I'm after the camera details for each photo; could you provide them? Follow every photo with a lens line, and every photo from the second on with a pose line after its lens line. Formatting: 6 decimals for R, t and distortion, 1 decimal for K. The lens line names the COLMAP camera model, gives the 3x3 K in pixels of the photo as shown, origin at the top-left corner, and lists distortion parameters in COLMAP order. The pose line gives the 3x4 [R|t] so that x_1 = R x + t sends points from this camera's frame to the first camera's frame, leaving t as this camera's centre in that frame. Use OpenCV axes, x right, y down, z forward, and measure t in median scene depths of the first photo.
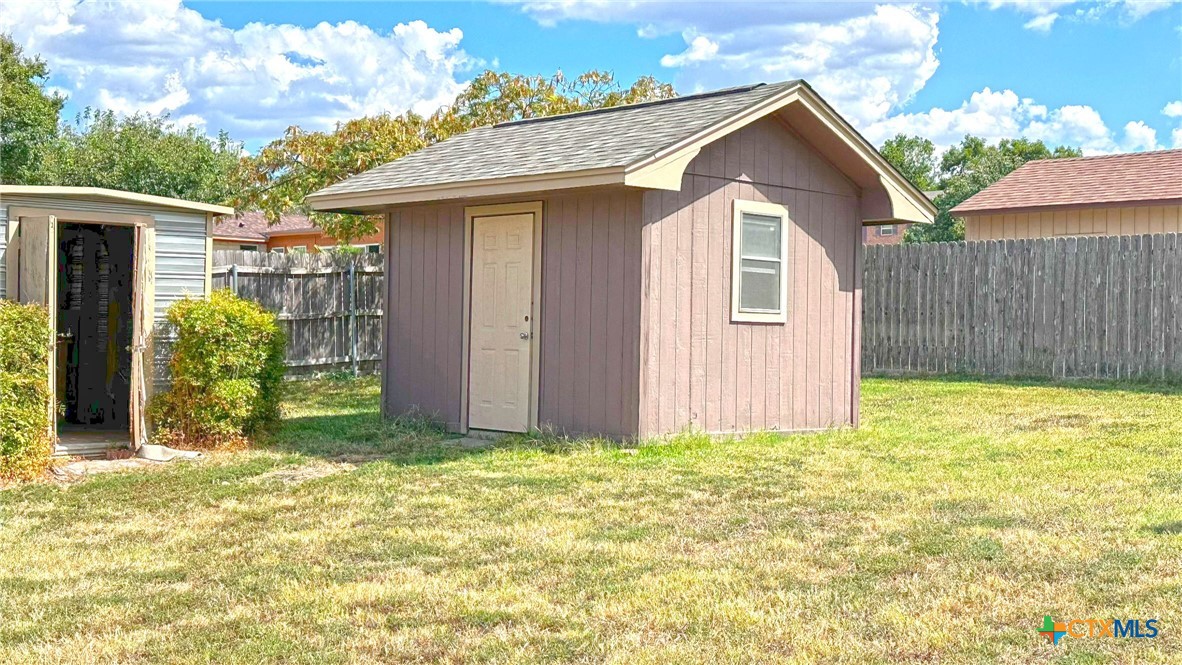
lens RADIAL K [[1482.0, 0, 591.0], [0, 1482.0, 332.5], [0, 0, 1]] dist [0.086617, -0.008896]
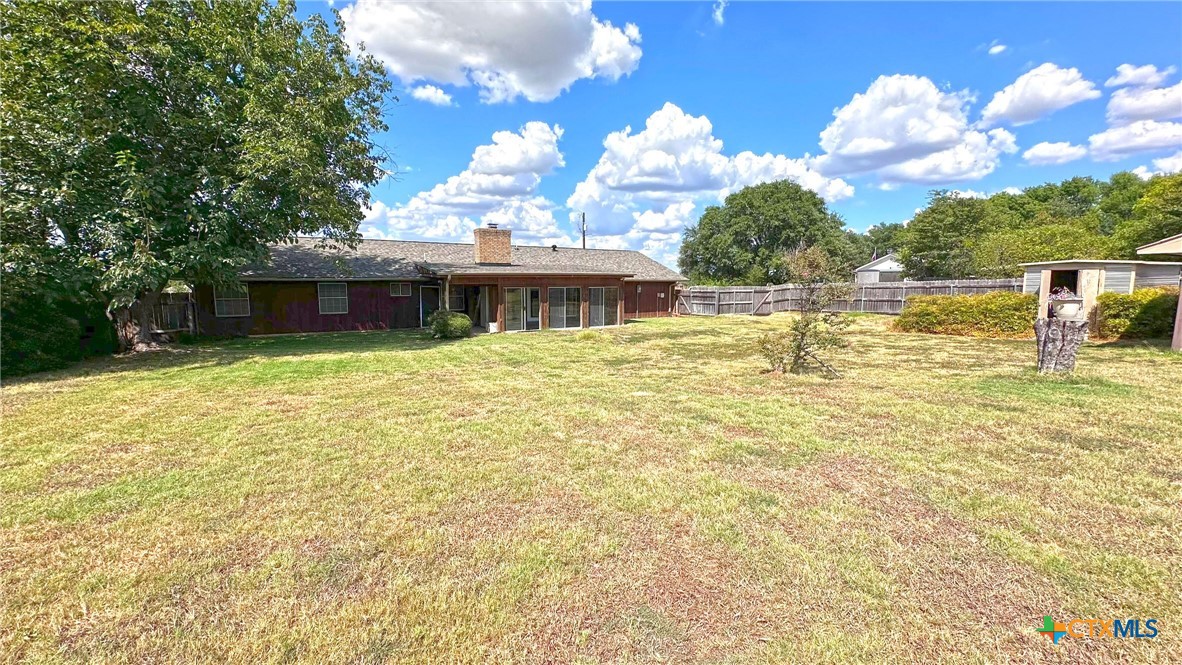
lens RADIAL K [[472.8, 0, 589.8], [0, 472.8, 331.4], [0, 0, 1]] dist [-0.000617, 0.000083]
pose [[-0.267442, 0.088521, -0.959499, 1.000879], [-0.003051, 0.995688, 0.092710, -0.030234], [0.963569, 0.027722, -0.266019, 0.218515]]
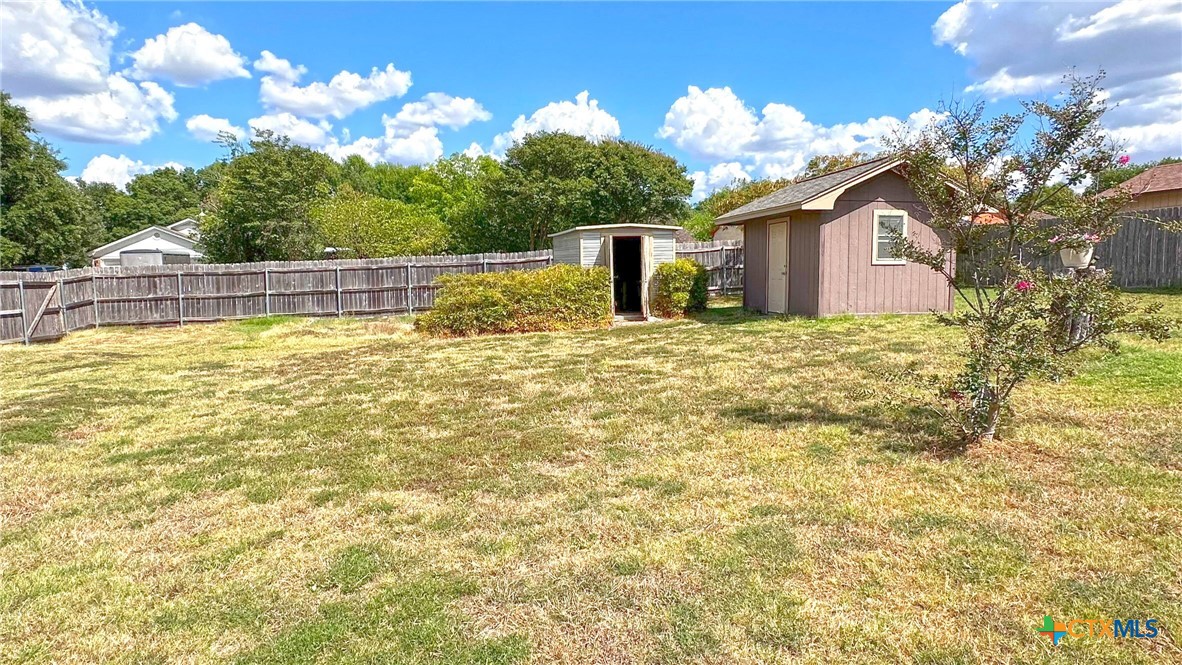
lens RADIAL K [[675.1, 0, 589.9], [0, 675.1, 330.3], [0, 0, 1]] dist [-0.000985, -0.000809]
pose [[0.837995, 0.019553, -0.545327, 0.289739], [0.027123, 0.996630, 0.077415, 0.001197], [0.545003, -0.079664, 0.834641, -0.099449]]
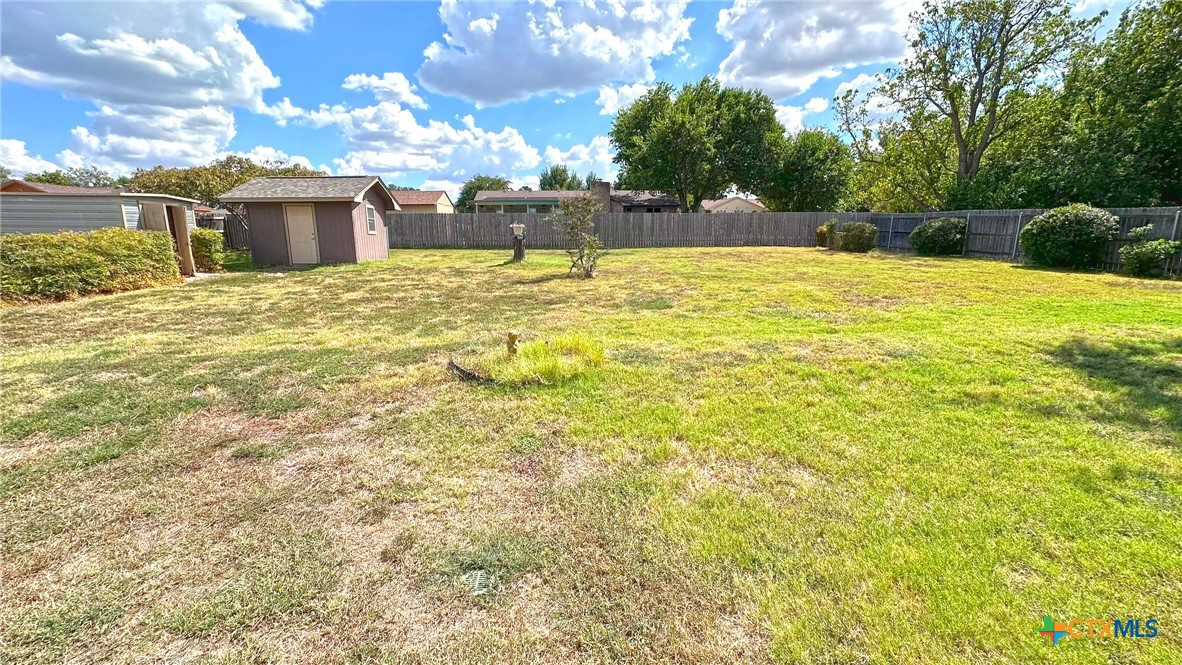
lens RADIAL K [[472.8, 0, 589.8], [0, 472.8, 331.4], [0, 0, 1]] dist [-0.000617, 0.000083]
pose [[0.653840, -0.162021, 0.739082, -0.523610], [0.015197, 0.979419, 0.201264, 0.002652], [-0.756480, -0.120362, 0.642846, -0.375704]]
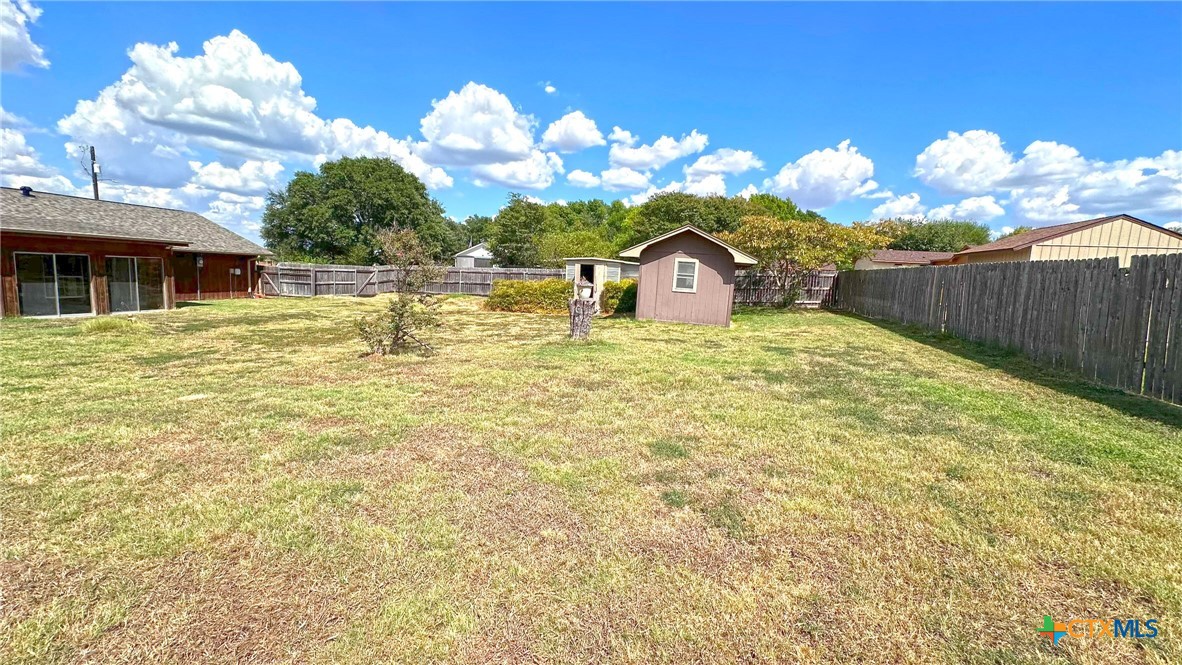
lens RADIAL K [[472.8, 0, 589.8], [0, 472.8, 331.4], [0, 0, 1]] dist [-0.000617, 0.000083]
pose [[0.488286, 0.119815, -0.864420, 1.000746], [-0.045154, 0.992672, 0.112086, -0.030340], [0.871515, -0.015698, 0.490118, 0.234026]]
